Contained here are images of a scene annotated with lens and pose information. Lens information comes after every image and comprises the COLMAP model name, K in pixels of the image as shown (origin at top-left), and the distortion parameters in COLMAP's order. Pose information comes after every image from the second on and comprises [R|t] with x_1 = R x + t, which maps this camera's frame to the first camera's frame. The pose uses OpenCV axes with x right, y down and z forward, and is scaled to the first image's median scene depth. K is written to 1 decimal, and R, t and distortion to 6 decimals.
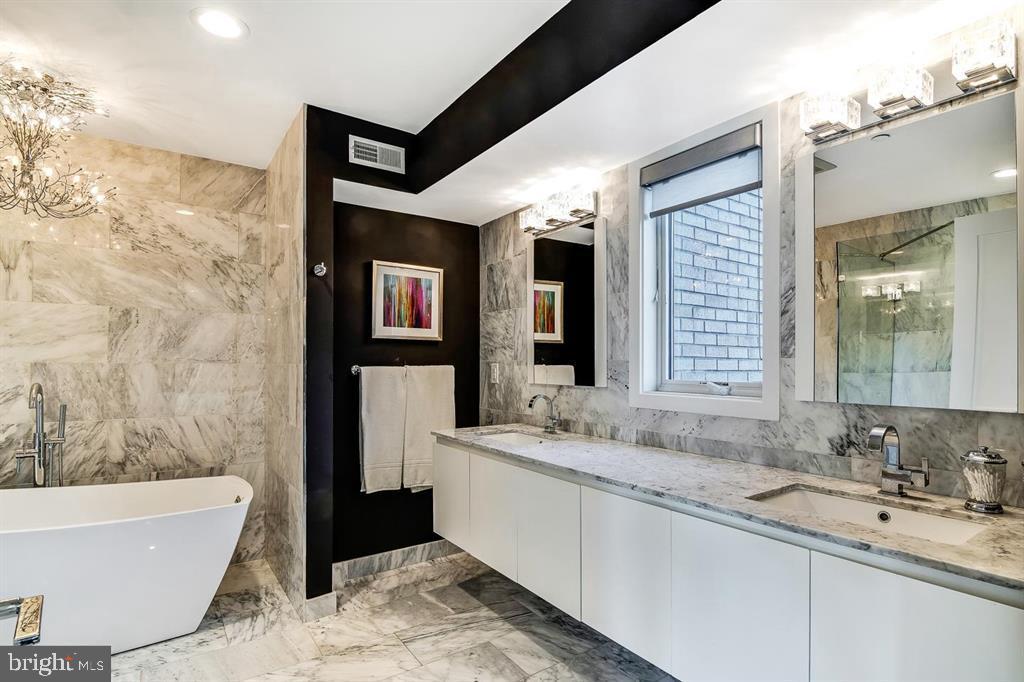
lens RADIAL K [[501.5, 0, 528.8], [0, 501.5, 367.4], [0, 0, 1]] dist [0.001096, -0.000339]
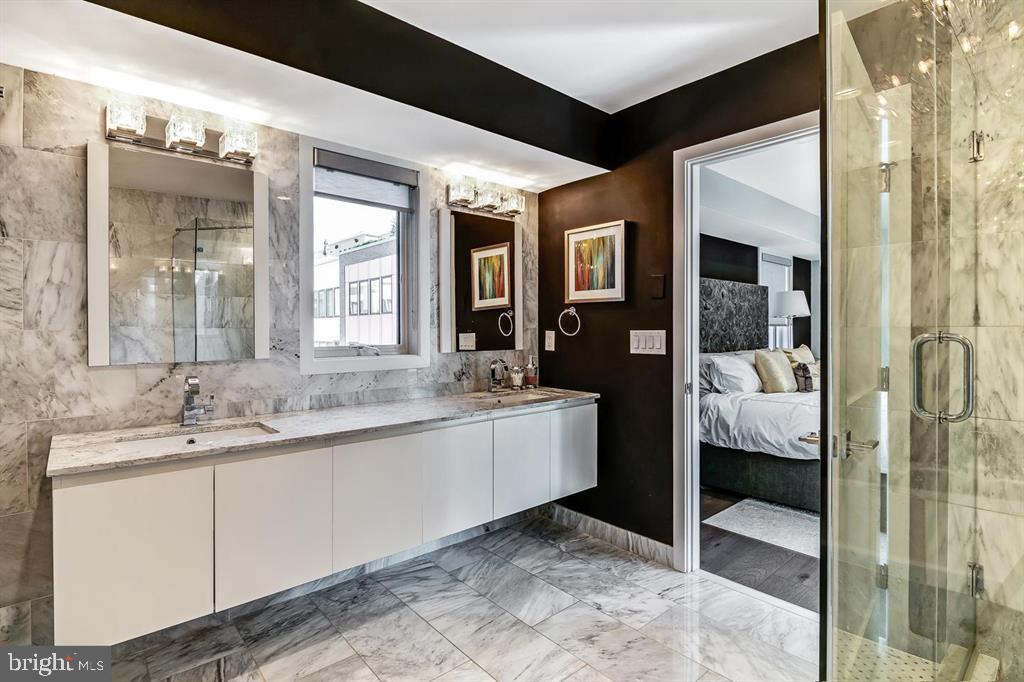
lens RADIAL K [[501.5, 0, 512.2], [0, 501.5, 332.9], [0, 0, 1]] dist [0.001096, -0.000339]
pose [[-0.078947, -0.013768, 0.996784, -0.862138], [0.009424, 0.999850, 0.014557, -0.017948], [-0.996834, 0.010543, -0.078805, 0.670062]]
